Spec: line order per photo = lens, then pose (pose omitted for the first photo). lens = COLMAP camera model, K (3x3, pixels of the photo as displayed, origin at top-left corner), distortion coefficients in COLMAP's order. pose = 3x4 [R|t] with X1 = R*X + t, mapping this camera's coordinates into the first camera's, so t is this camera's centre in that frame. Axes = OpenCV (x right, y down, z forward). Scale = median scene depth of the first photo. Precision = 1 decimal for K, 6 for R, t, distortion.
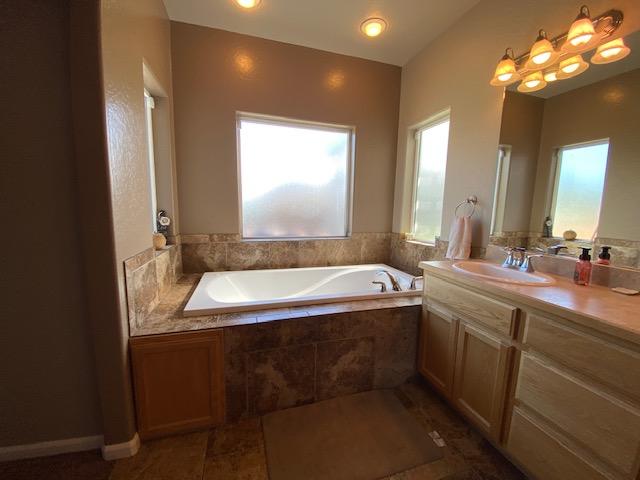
lens RADIAL K [[257.4, 0, 323.5], [0, 257.4, 242.5], [0, 0, 1]] dist [0.022057, -0.022516]
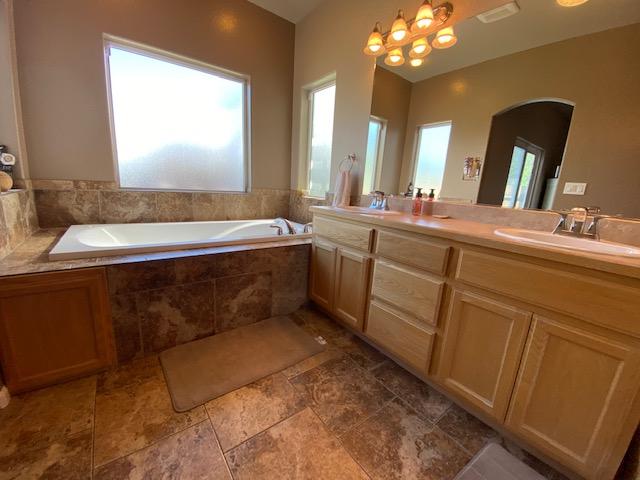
lens RADIAL K [[257.4, 0, 323.5], [0, 257.4, 242.5], [0, 0, 1]] dist [0.022057, -0.022516]
pose [[0.936071, -0.041220, 0.349389, 0.024874], [0.005849, 0.994799, 0.101692, 0.131644], [-0.351763, -0.093147, 0.931443, -0.118354]]
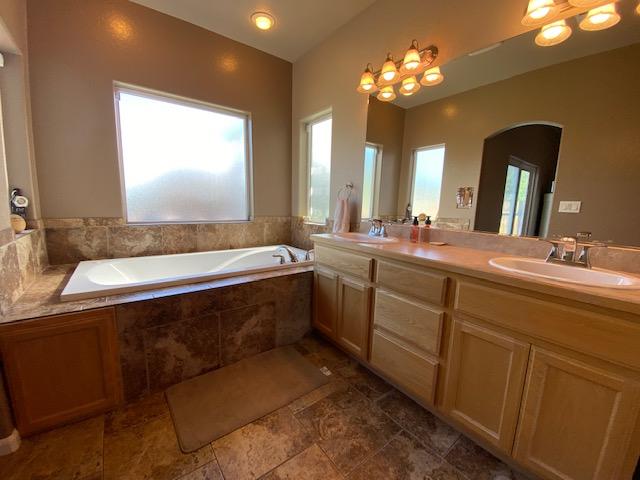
lens RADIAL K [[257.4, 0, 323.5], [0, 257.4, 242.5], [0, 0, 1]] dist [0.022057, -0.022516]
pose [[0.937374, -0.048226, 0.344971, 0.020225], [0.038685, 0.998656, 0.034492, 0.077181], [-0.346170, -0.018987, 0.937980, -0.145832]]
